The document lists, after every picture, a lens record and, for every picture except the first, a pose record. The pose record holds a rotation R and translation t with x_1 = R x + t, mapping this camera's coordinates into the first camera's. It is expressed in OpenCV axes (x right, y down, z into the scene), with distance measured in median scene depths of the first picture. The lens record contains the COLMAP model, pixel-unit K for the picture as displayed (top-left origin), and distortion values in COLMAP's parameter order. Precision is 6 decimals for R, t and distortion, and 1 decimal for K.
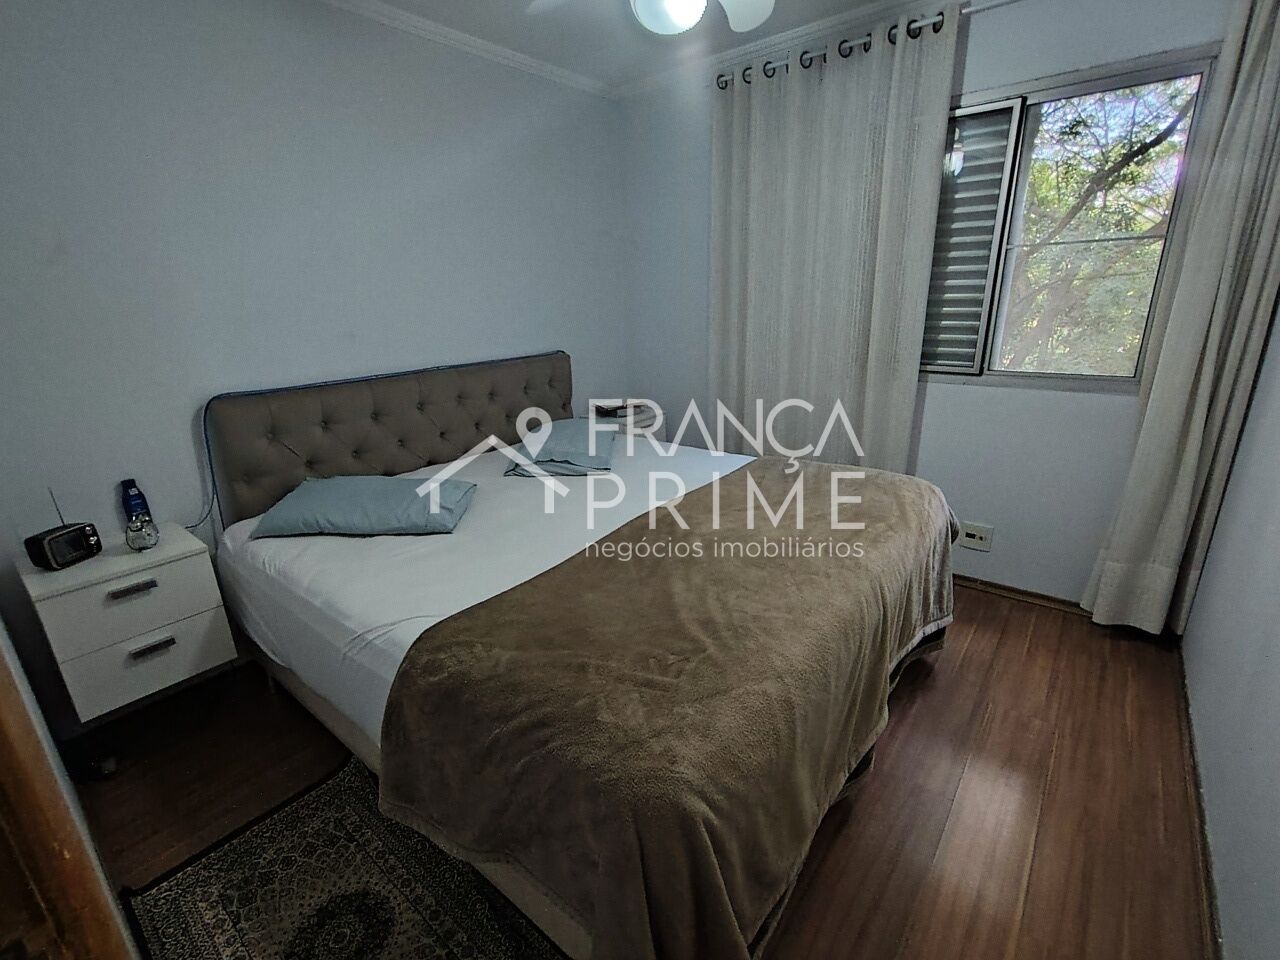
lens RADIAL K [[586.0, 0, 643.1], [0, 586.0, 480.2], [0, 0, 1]] dist [-0.008091, 0.005232]
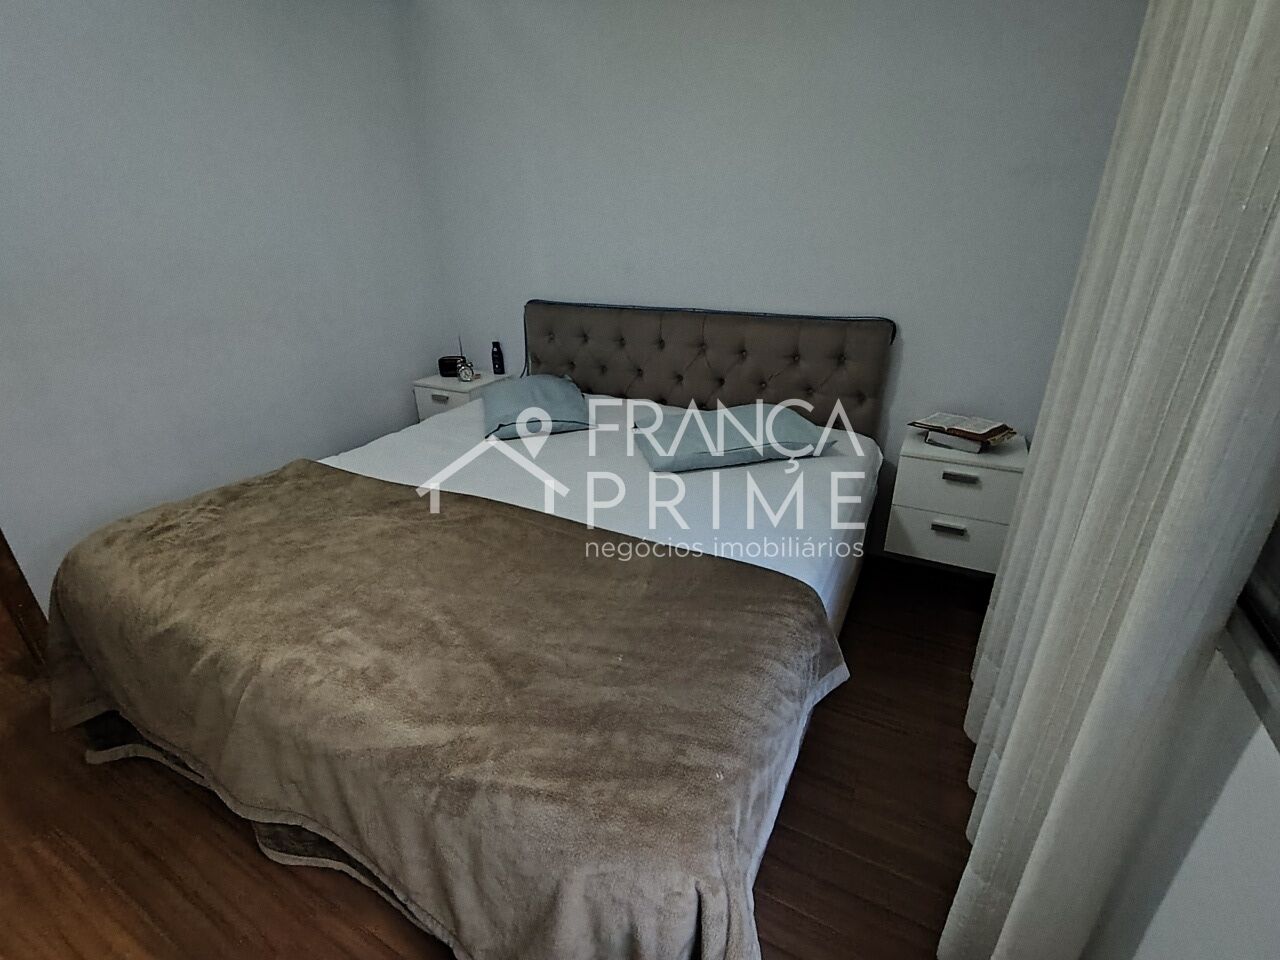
lens RADIAL K [[586.0, 0, 640.4], [0, 586.0, 480.8], [0, 0, 1]] dist [-0.008091, 0.005232]
pose [[0.150482, 0.412448, -0.898466, 0.611907], [-0.296777, 0.885745, 0.356902, -0.262020], [0.943016, 0.212937, 0.255694, 0.739022]]
